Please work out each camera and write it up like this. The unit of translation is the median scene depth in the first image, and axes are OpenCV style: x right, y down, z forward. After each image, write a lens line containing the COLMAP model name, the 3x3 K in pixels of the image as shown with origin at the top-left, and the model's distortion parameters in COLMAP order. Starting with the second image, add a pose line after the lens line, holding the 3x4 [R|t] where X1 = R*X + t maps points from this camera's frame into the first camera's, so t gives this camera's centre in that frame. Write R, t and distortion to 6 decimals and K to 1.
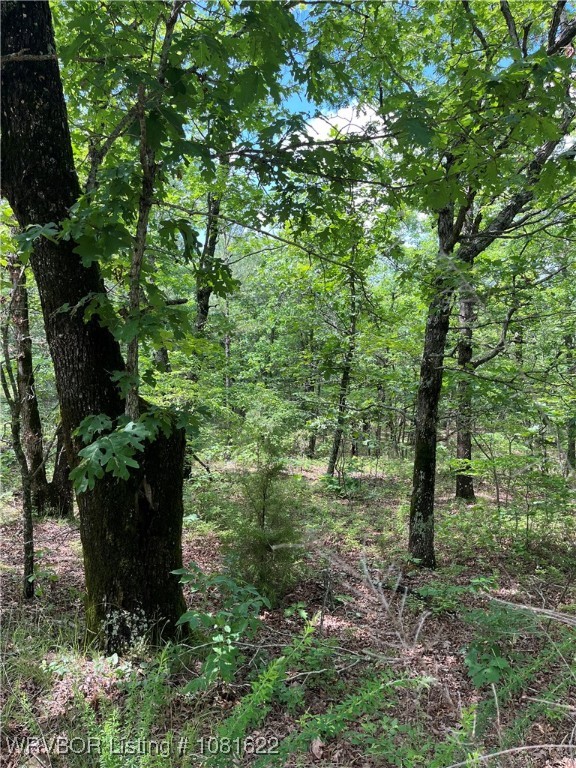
lens RADIAL K [[576.6, 0, 288.0], [0, 576.6, 384.0], [0, 0, 1]] dist [-0.031747, 0.000287]
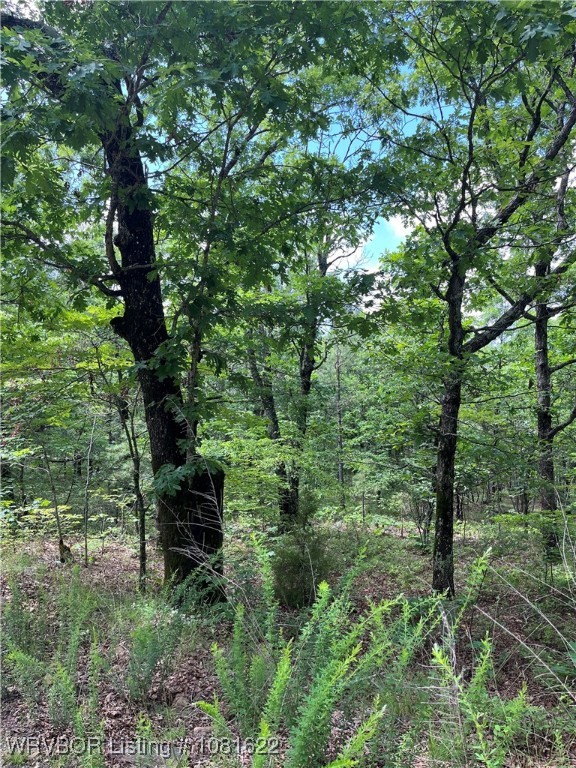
lens RADIAL K [[576.6, 0, 288.0], [0, 576.6, 384.0], [0, 0, 1]] dist [-0.031747, 0.000287]
pose [[0.971736, -0.027081, -0.234510, 0.417949], [-0.000166, 0.993320, -0.115394, 0.013509], [0.236068, 0.112171, 0.965241, -0.611310]]
